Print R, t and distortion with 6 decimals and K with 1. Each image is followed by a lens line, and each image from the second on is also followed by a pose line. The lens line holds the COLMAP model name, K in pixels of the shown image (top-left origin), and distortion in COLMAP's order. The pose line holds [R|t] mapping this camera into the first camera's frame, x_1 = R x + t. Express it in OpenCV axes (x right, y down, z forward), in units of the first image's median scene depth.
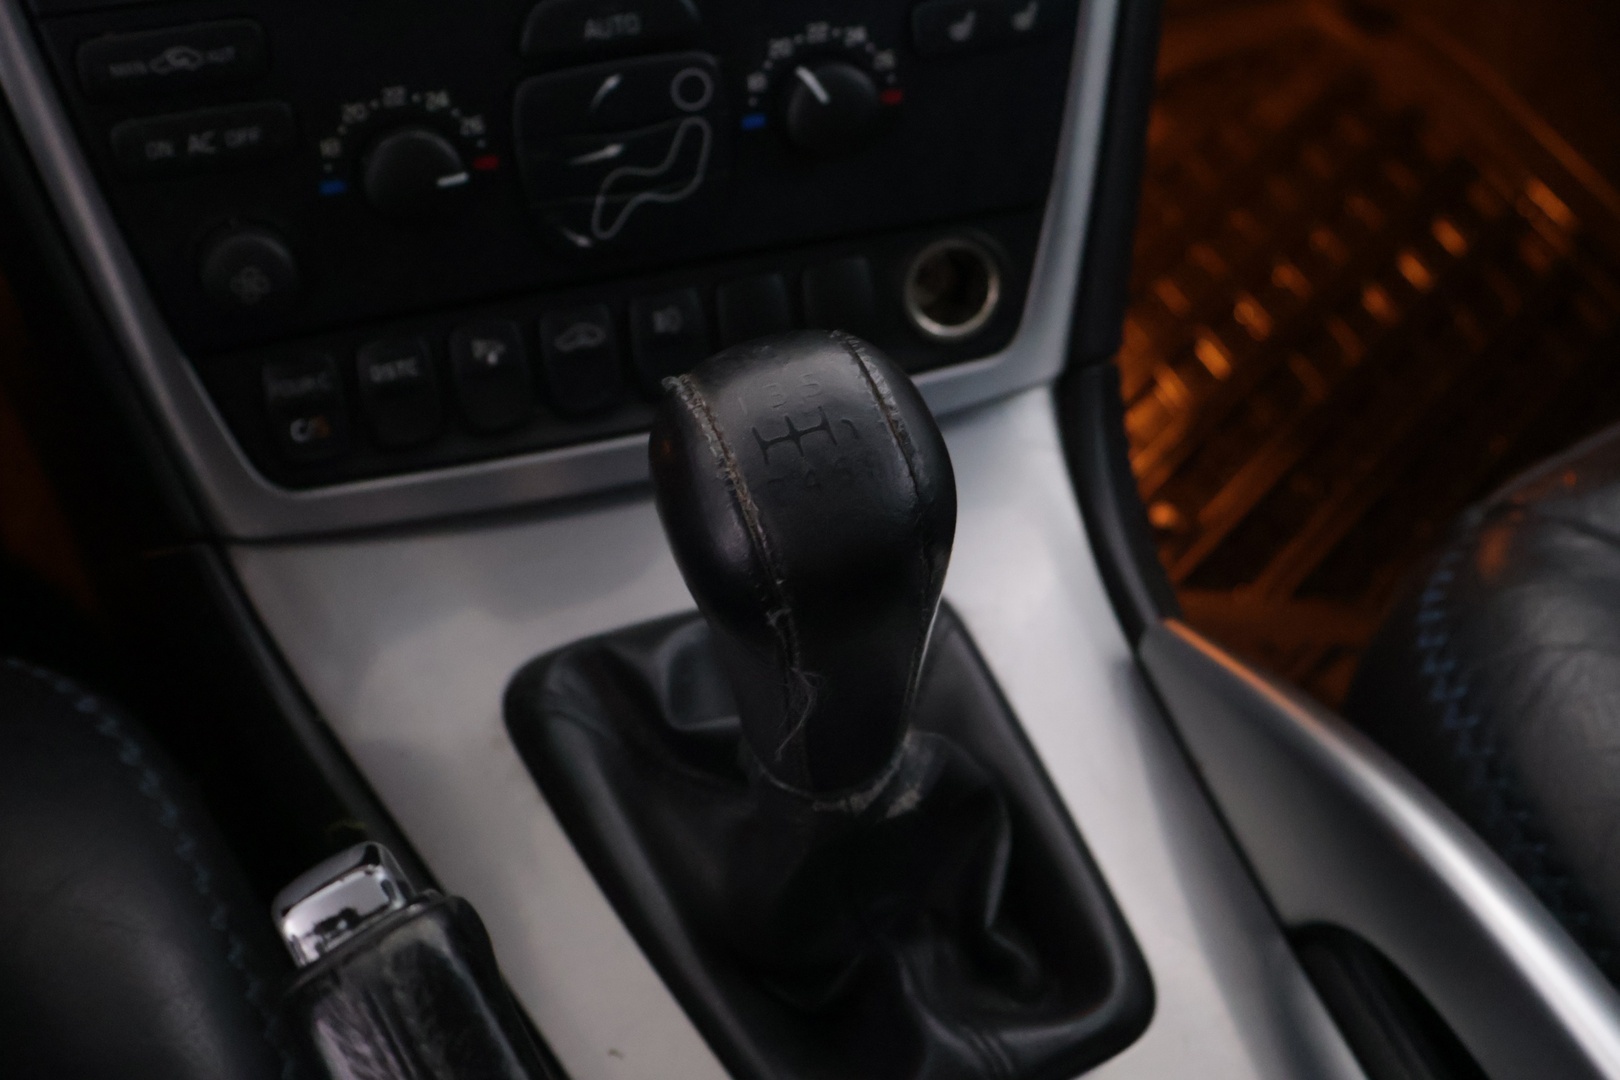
lens RADIAL K [[2142.1, 0, 809.8], [0, 2142.1, 537.0], [0, 0, 1]] dist [0.010724, 0.000000]
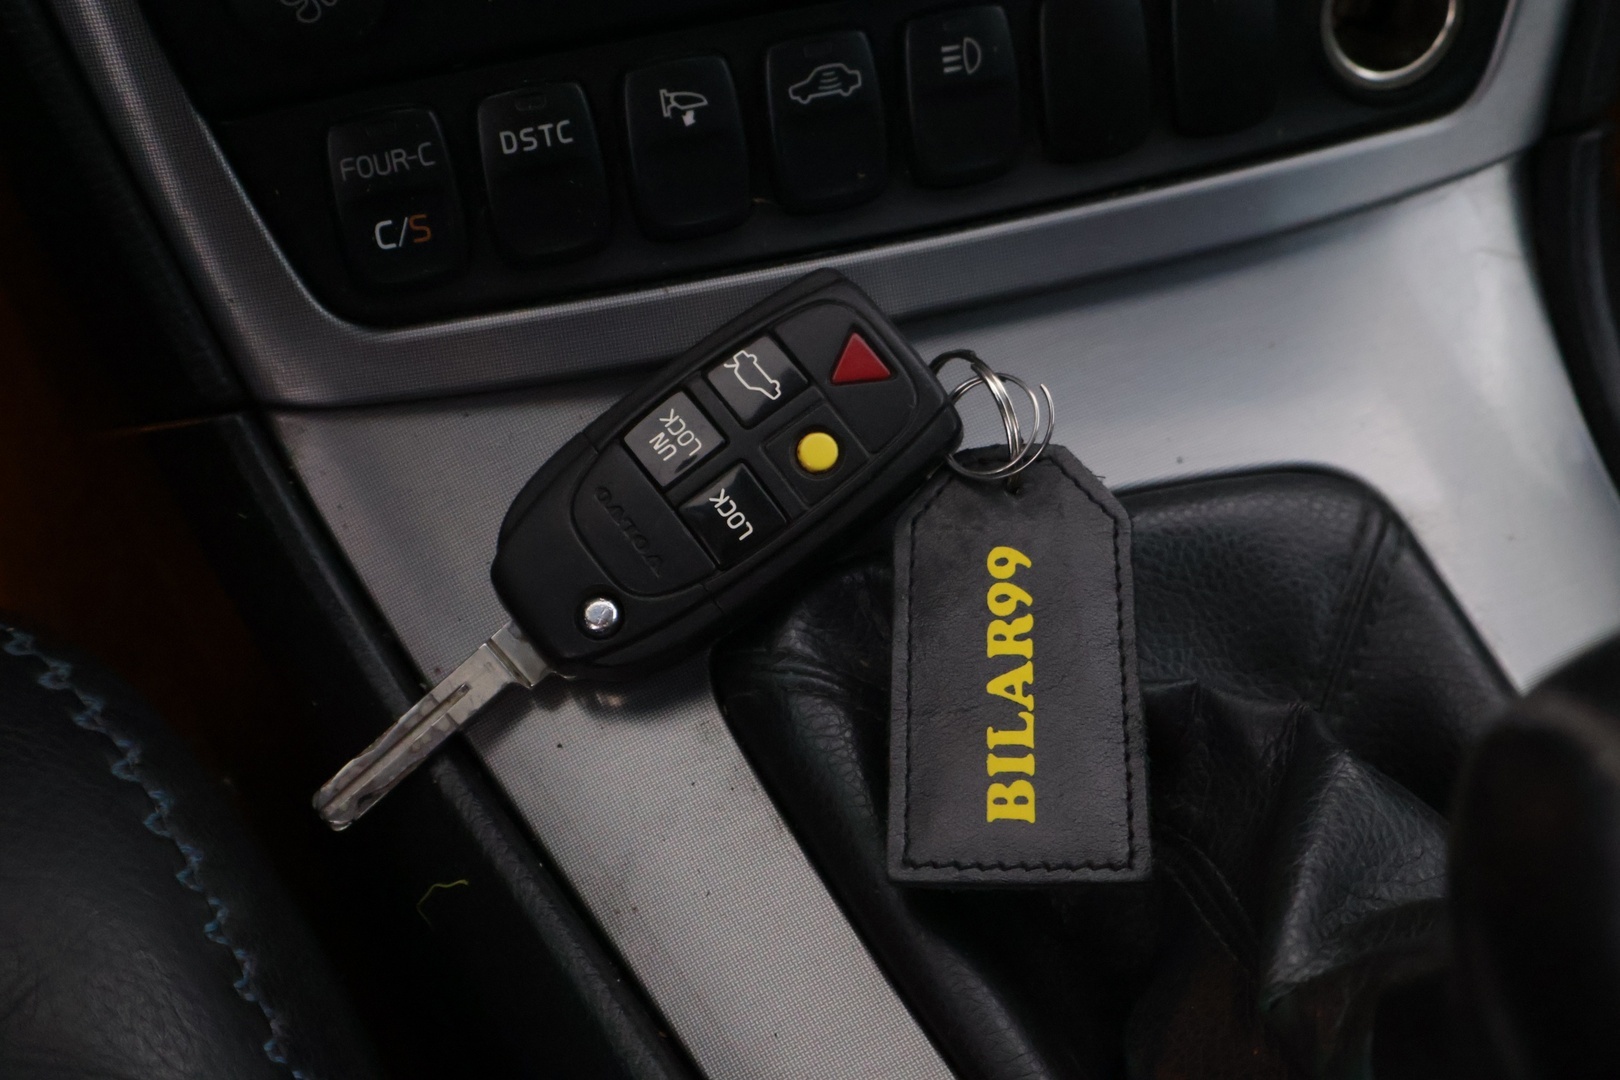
lens RADIAL K [[2366.2, 0, 806.0], [0, 2366.2, 545.5], [0, 0, 1]] dist [0.107695, 0.000000]
pose [[0.999272, -0.000225, -0.038160, -0.086571], [0.002752, 0.997804, 0.066175, -0.004443], [0.038062, -0.066232, 0.997078, 0.296670]]
